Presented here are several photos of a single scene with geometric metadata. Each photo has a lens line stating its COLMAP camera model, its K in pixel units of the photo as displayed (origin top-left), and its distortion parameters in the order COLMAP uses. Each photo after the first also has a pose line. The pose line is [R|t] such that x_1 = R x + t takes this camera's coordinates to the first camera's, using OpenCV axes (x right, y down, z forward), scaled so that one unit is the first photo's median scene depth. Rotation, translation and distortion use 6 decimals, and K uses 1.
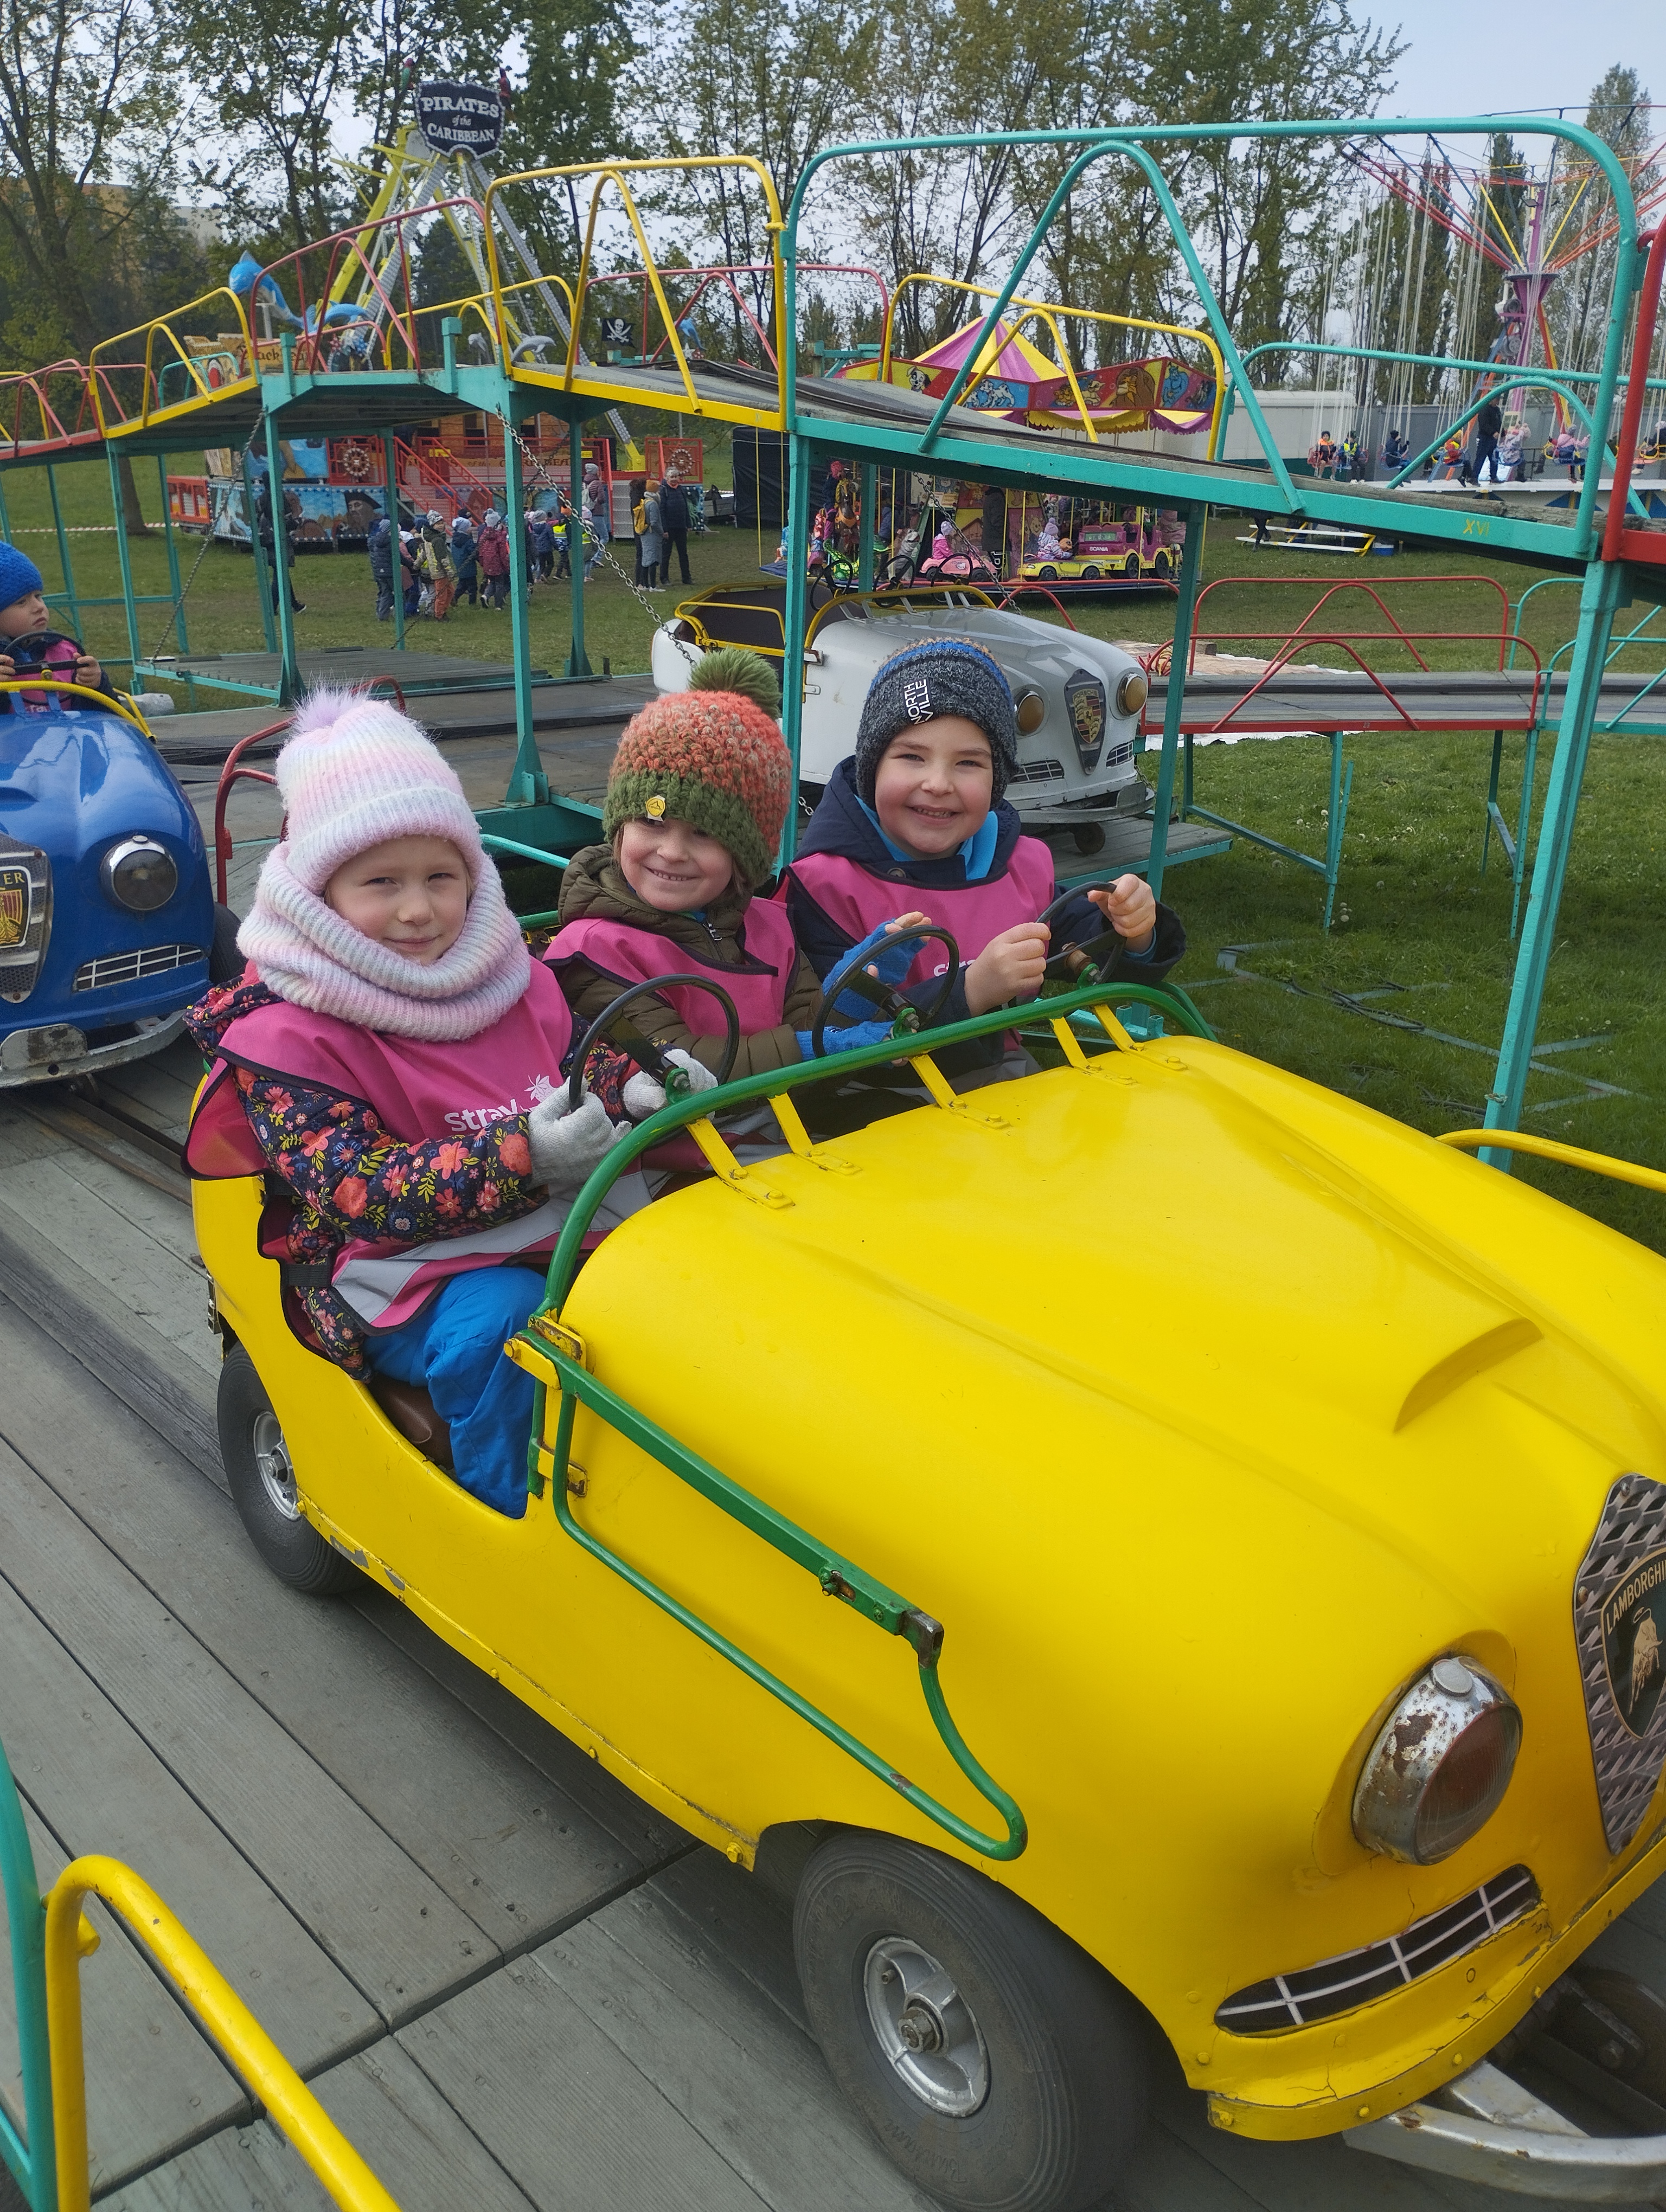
lens RADIAL K [[1864.8, 0, 846.0], [0, 1864.8, 1090.6], [0, 0, 1]] dist [0.050141, -0.056030]
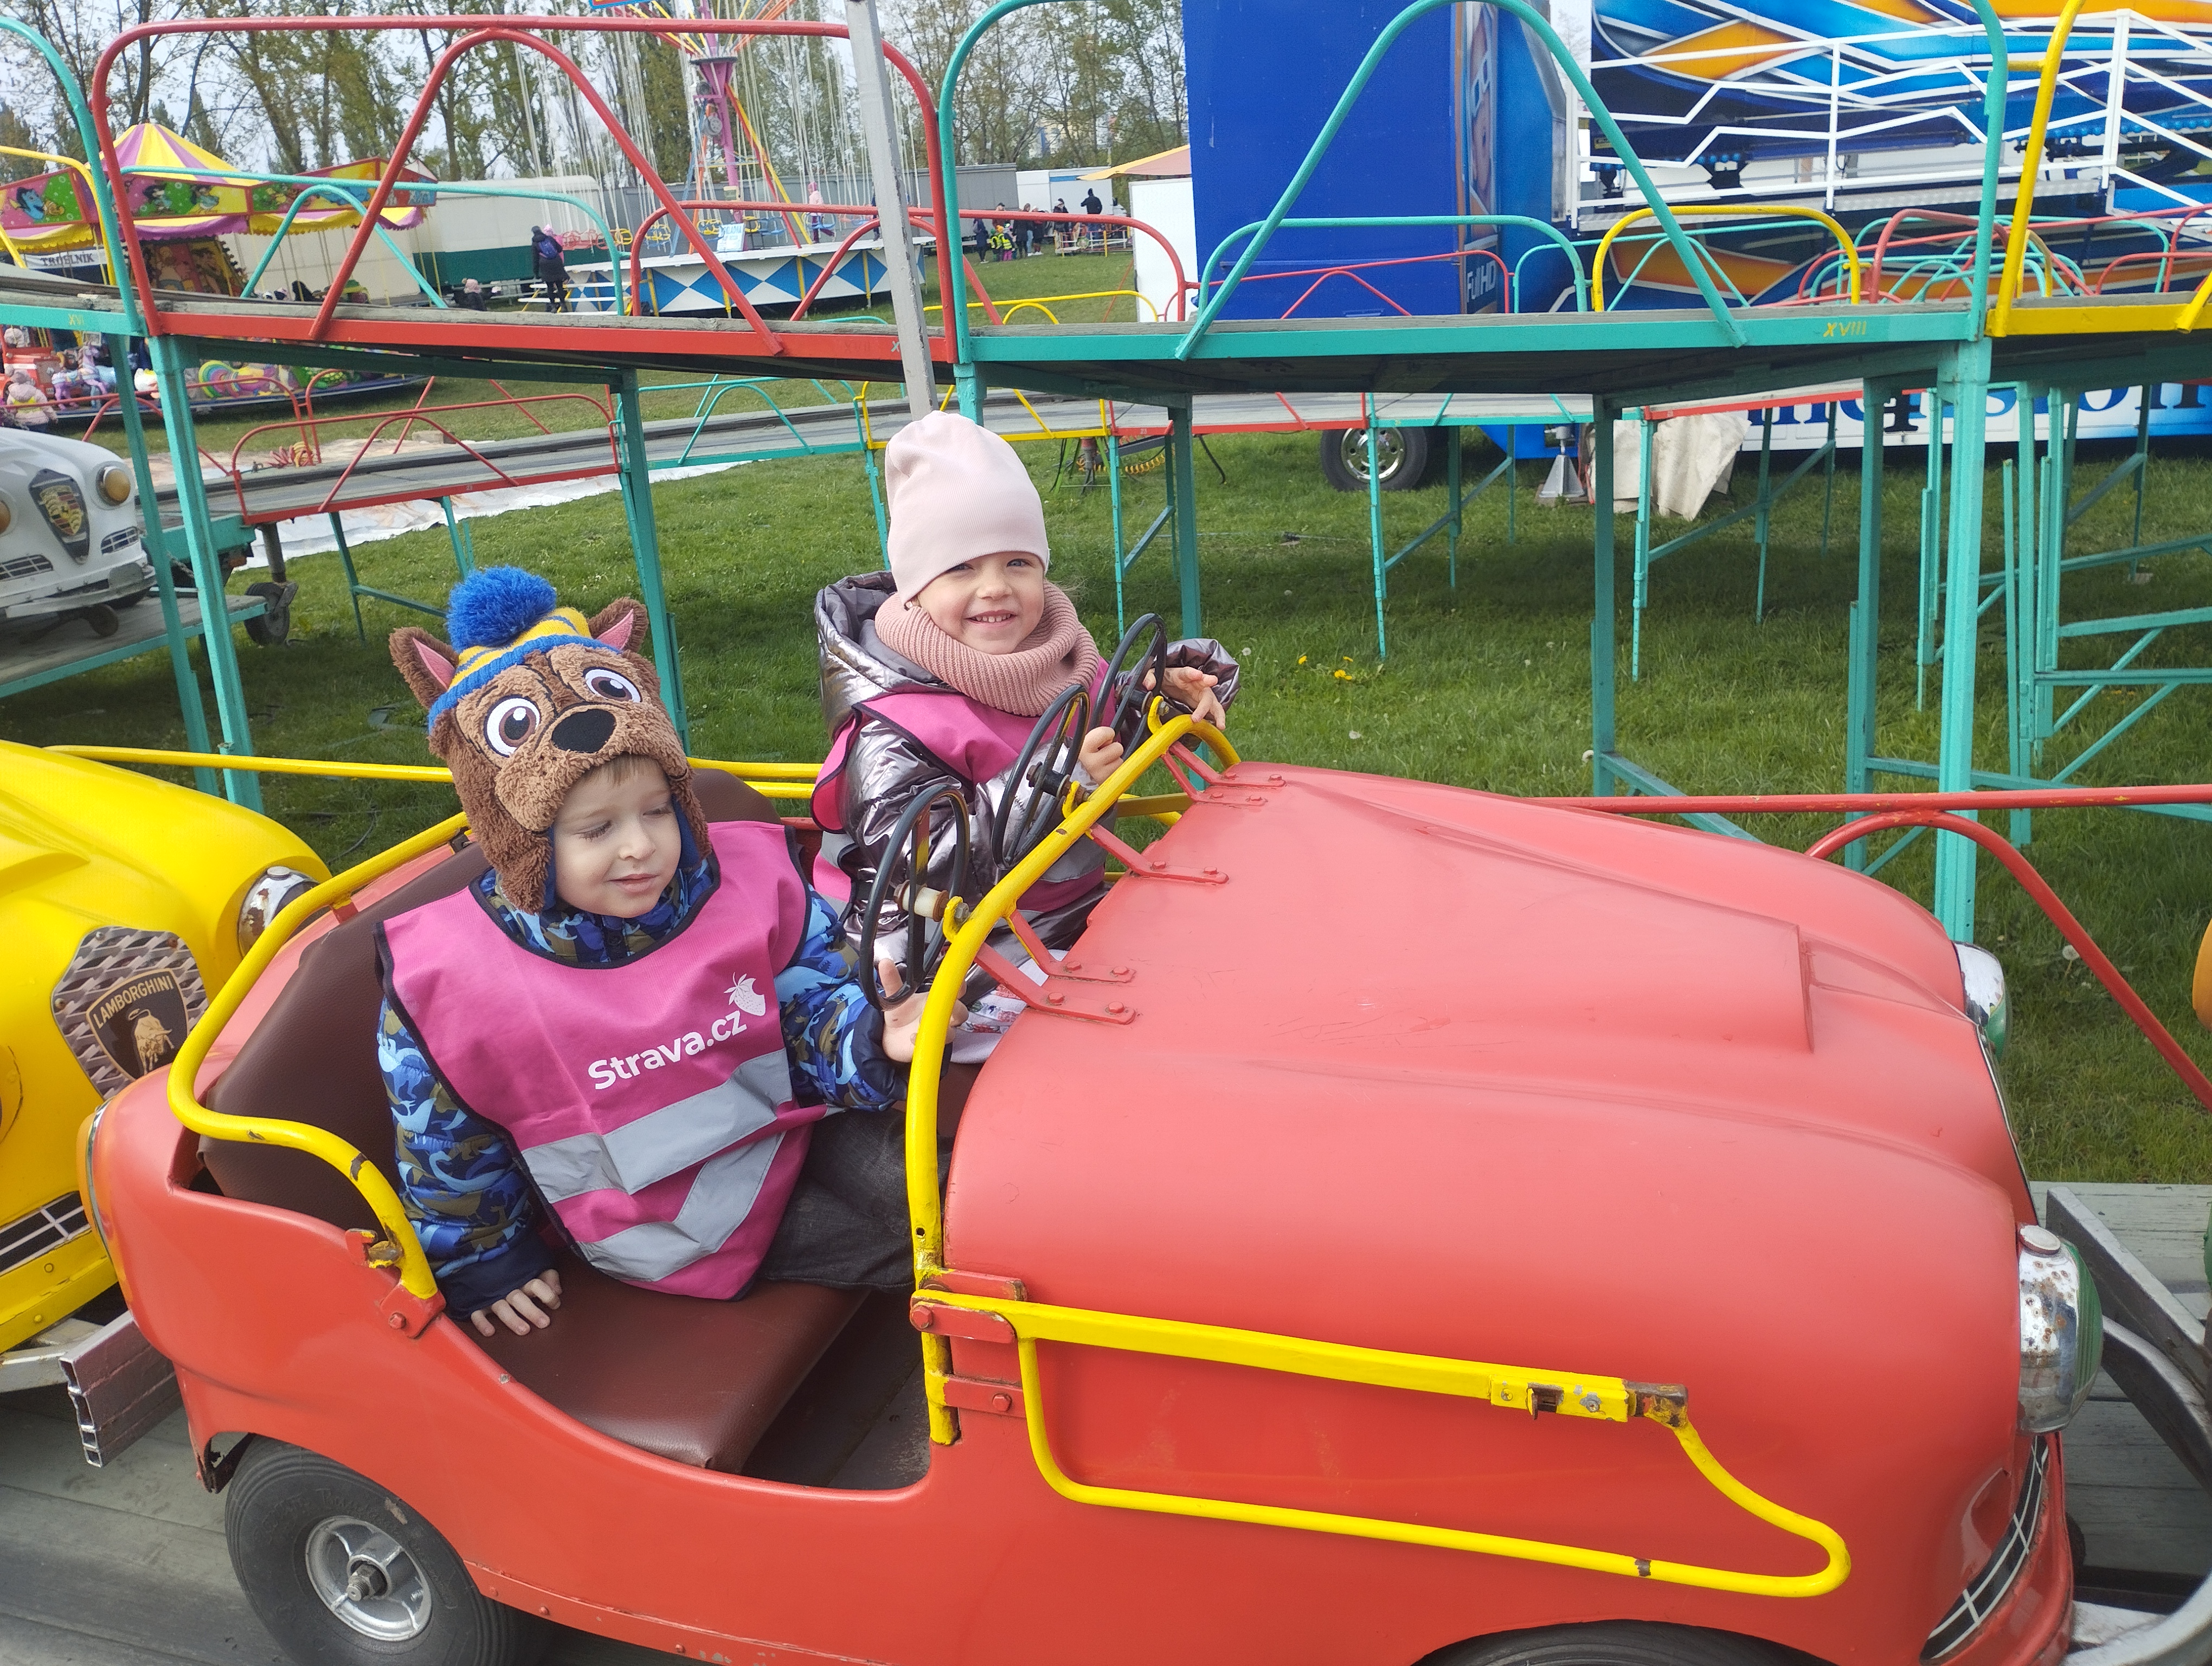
lens RADIAL K [[1864.8, 0, 1109.4], [0, 1864.8, 840.7], [0, 0, 1]] dist [0.050141, -0.056030]
pose [[0.881766, -0.219866, 0.417309, 0.161291], [0.226045, 0.973478, 0.035264, 0.083800], [-0.413995, 0.063236, 0.908080, -0.232251]]
